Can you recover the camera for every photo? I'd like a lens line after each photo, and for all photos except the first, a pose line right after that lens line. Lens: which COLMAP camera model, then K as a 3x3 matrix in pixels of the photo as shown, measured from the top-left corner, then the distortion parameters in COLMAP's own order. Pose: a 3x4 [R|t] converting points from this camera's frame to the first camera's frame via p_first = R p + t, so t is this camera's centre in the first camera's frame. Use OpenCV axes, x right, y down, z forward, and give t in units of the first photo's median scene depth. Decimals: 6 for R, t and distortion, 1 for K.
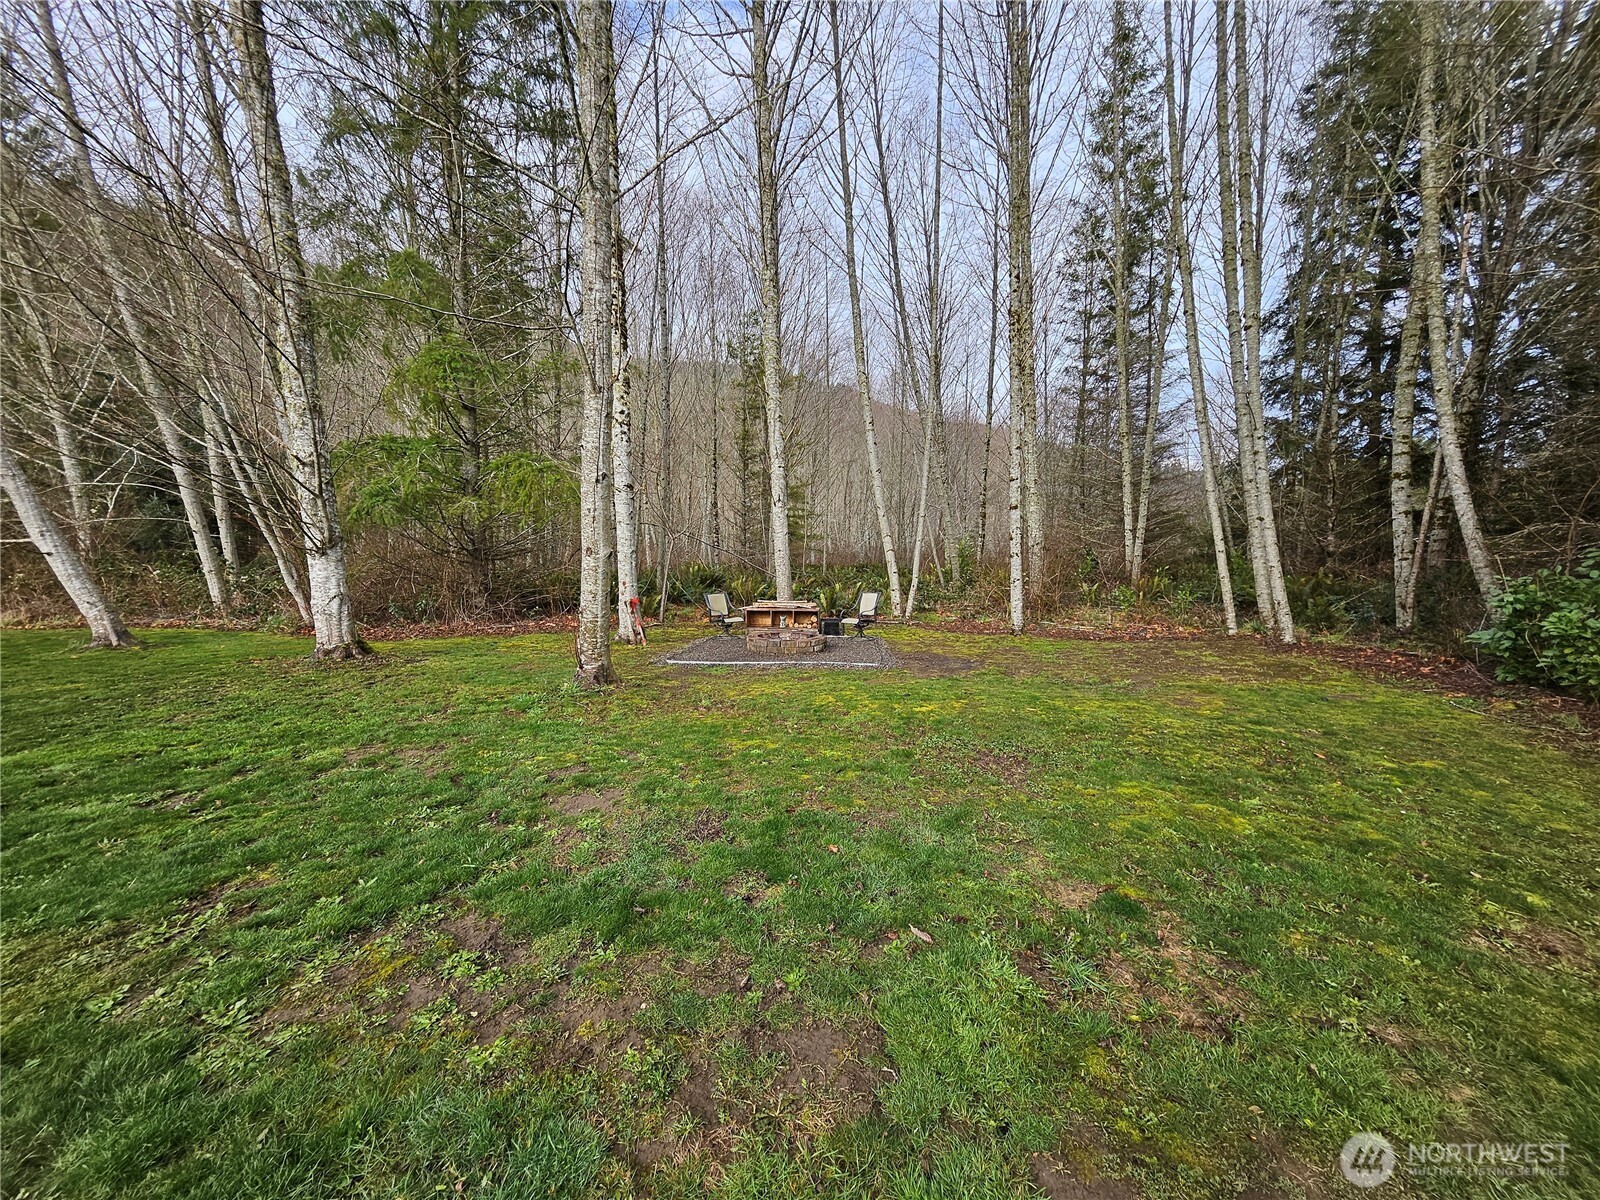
lens RADIAL K [[628.3, 0, 794.7], [0, 628.3, 588.5], [0, 0, 1]] dist [0.008963, -0.005768]
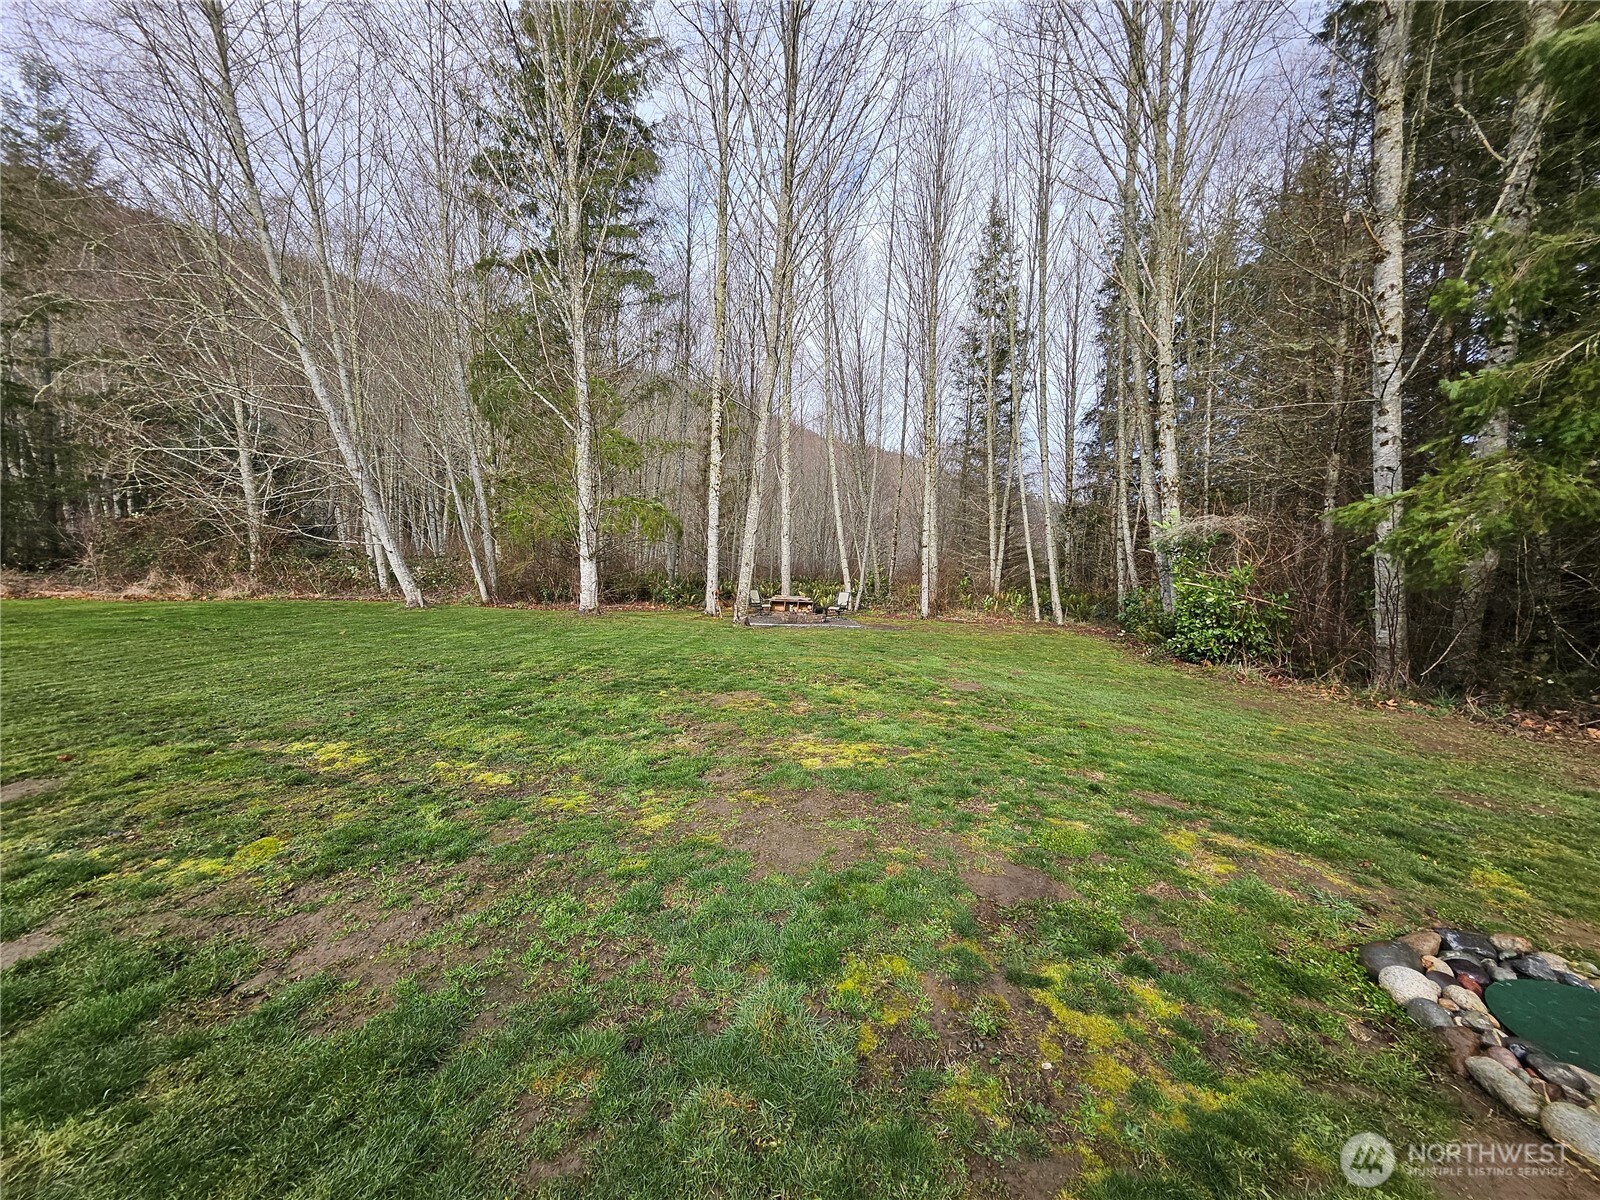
lens RADIAL K [[615.1, 0, 790.4], [0, 615.1, 573.2], [0, 0, 1]] dist [0.000707, -0.000001]
pose [[0.986502, 0.042143, 0.158233, -0.224041], [-0.035693, 0.998420, -0.043389, 0.024217], [-0.159812, 0.037156, 0.986448, -0.478685]]
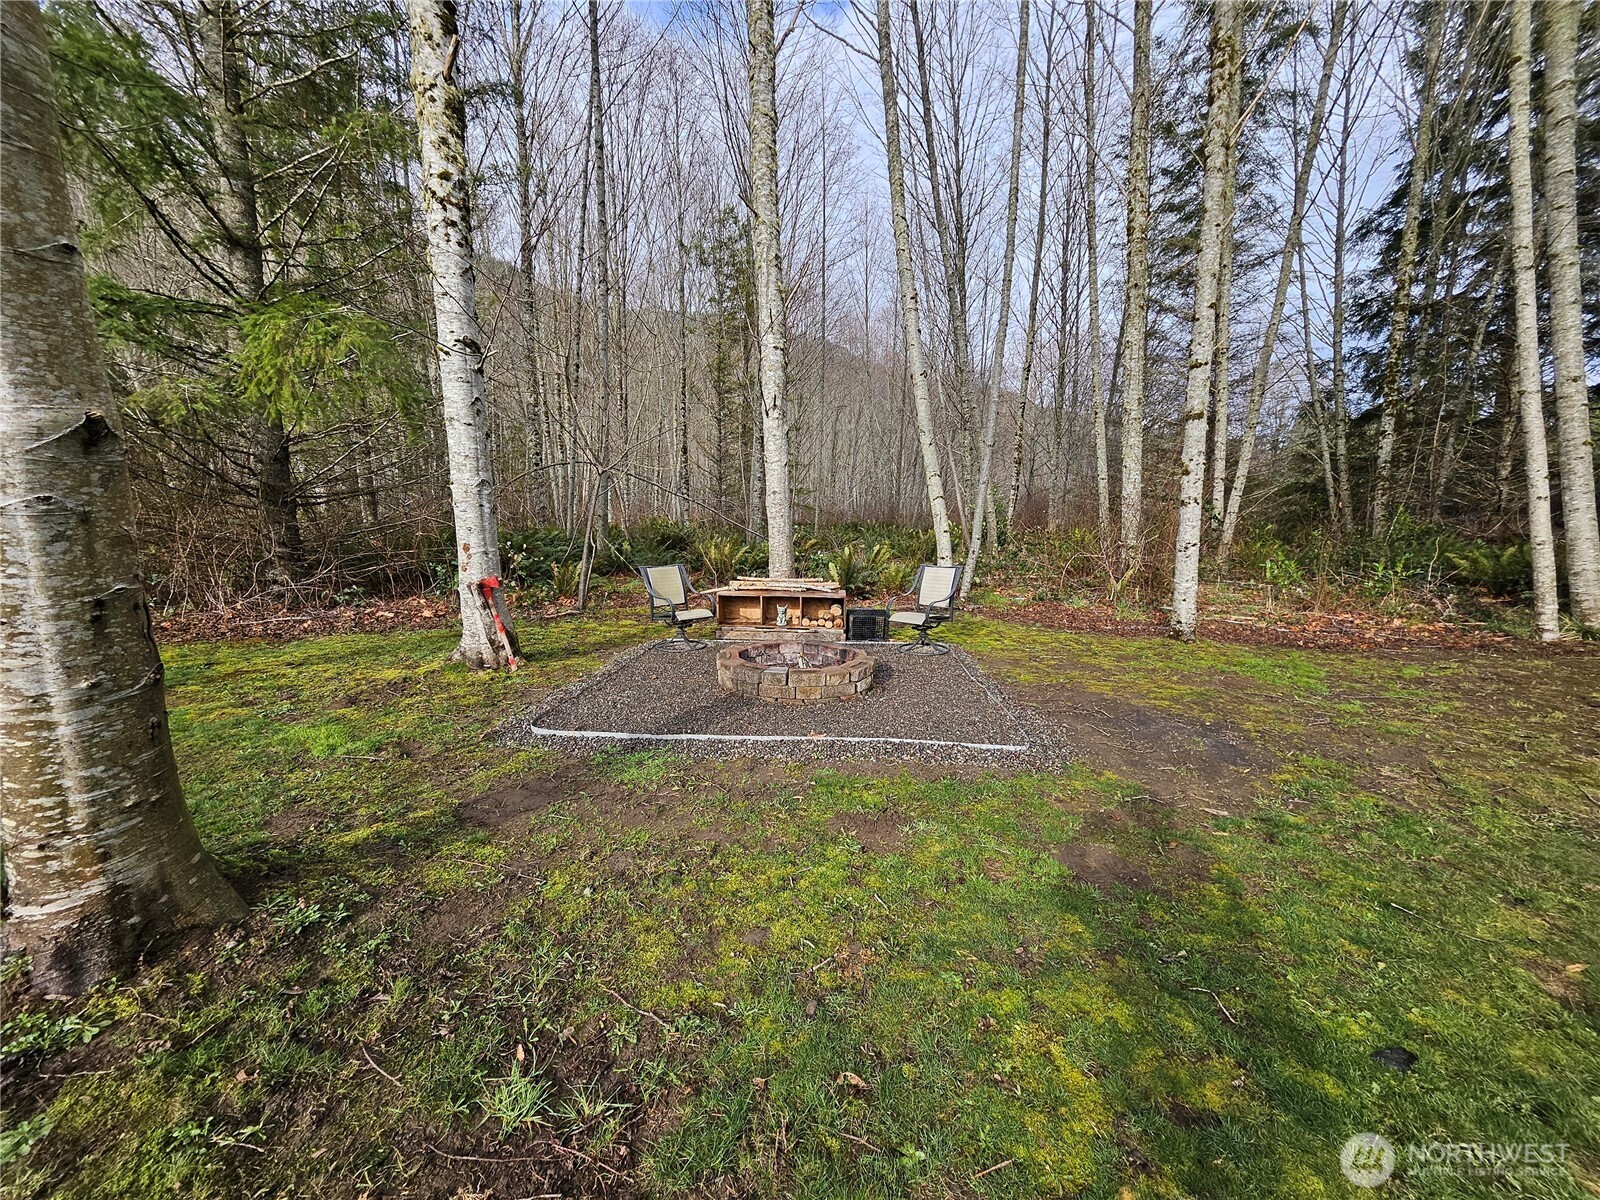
lens RADIAL K [[628.3, 0, 794.7], [0, 628.3, 588.5], [0, 0, 1]] dist [0.008963, -0.005768]
pose [[0.999347, 0.005254, 0.035738, -0.022138], [-0.007521, 0.997948, 0.063590, -0.006384], [-0.035330, -0.063818, 0.997336, 0.342460]]
